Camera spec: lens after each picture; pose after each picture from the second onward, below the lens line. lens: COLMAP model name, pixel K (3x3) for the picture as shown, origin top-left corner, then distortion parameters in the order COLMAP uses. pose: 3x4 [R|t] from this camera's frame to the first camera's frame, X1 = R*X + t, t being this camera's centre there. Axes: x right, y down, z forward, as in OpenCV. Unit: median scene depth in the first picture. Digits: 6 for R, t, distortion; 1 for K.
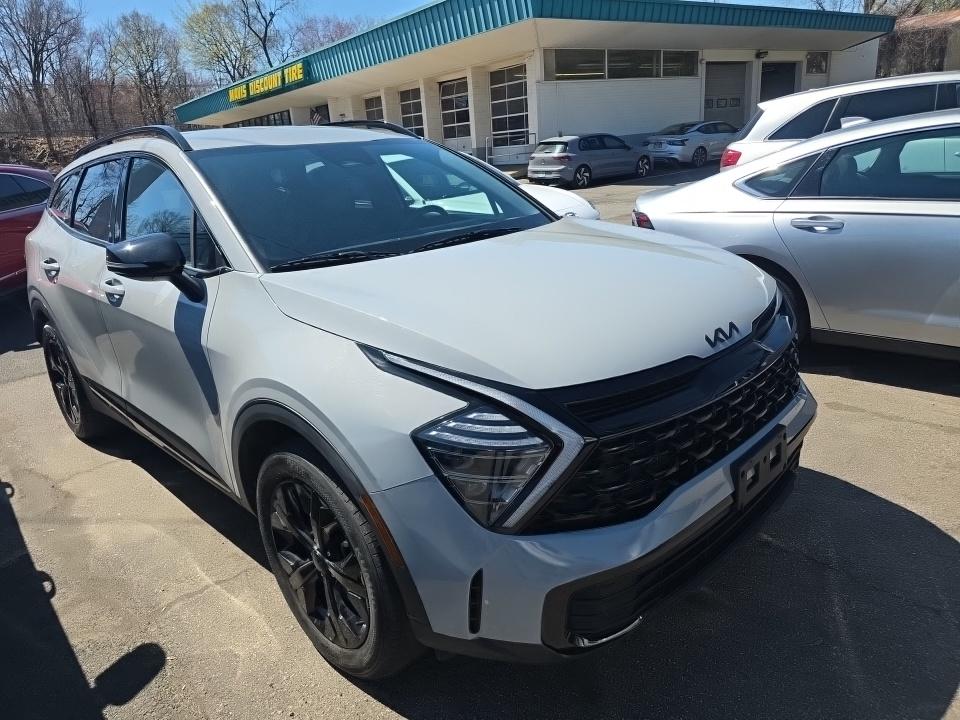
lens RADIAL K [[640.9, 0, 470.3], [0, 640.9, 354.5], [0, 0, 1]] dist [0.042933, -0.038529]
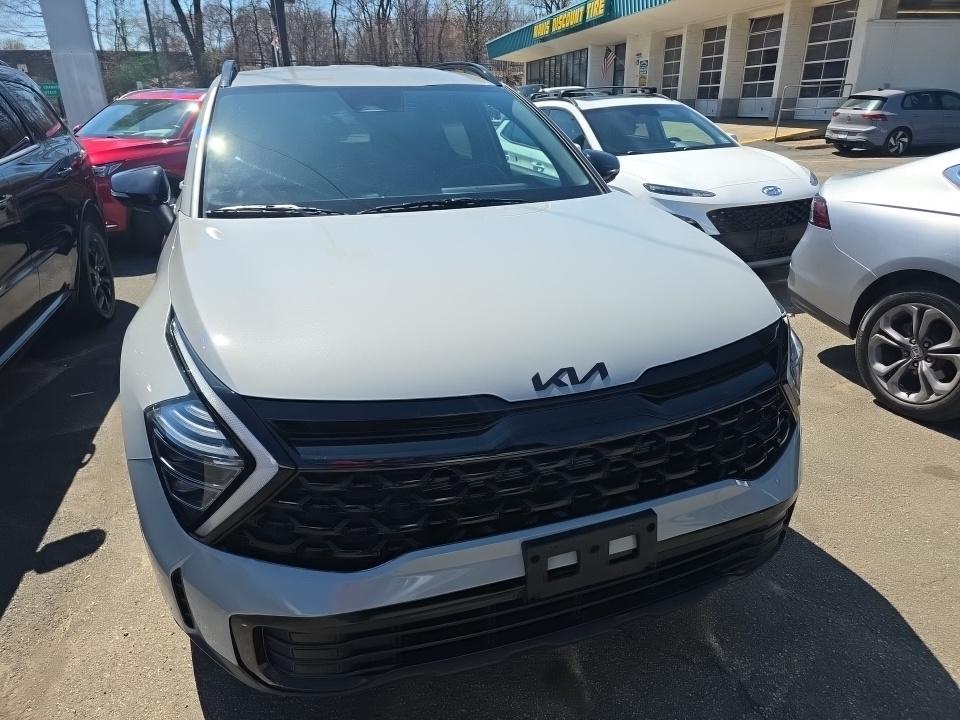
lens RADIAL K [[640.9, 0, 475.1], [0, 640.9, 367.6], [0, 0, 1]] dist [0.042933, -0.038529]
pose [[0.906346, 0.210814, -0.366190, 0.049411], [-0.174673, 0.976062, 0.129586, -0.010492], [0.384743, -0.053486, 0.921473, 0.022976]]
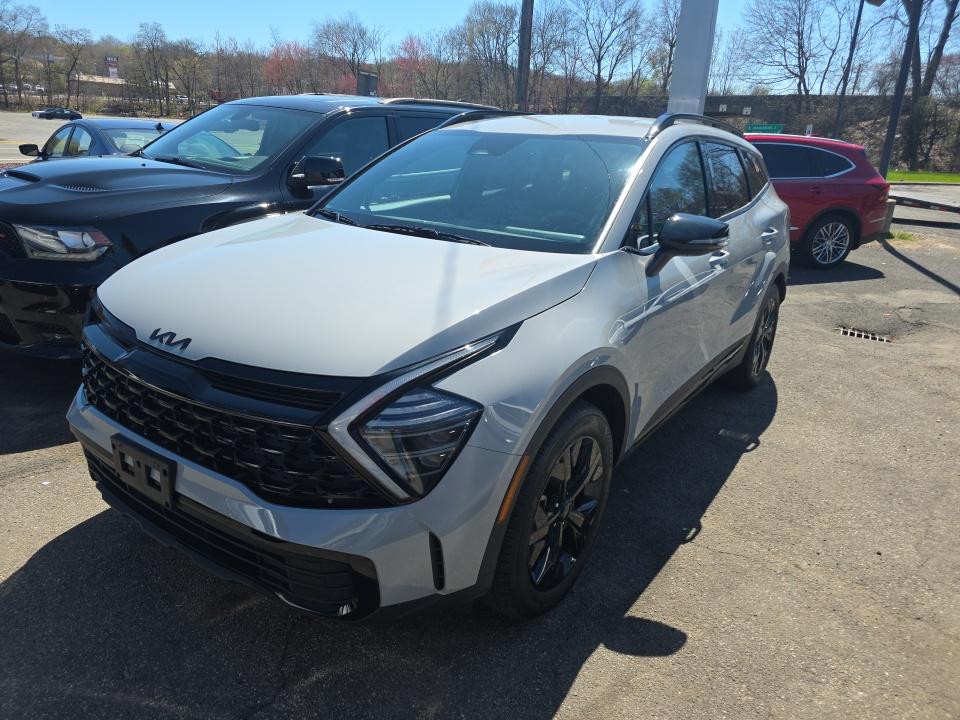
lens RADIAL K [[640.9, 0, 481.4], [0, 640.9, 362.7], [0, 0, 1]] dist [0.042933, -0.038529]
pose [[0.184668, 0.403056, -0.896350, 0.124438], [-0.357560, 0.877088, 0.320729, -0.044261], [0.915450, 0.261271, 0.306086, 0.100685]]
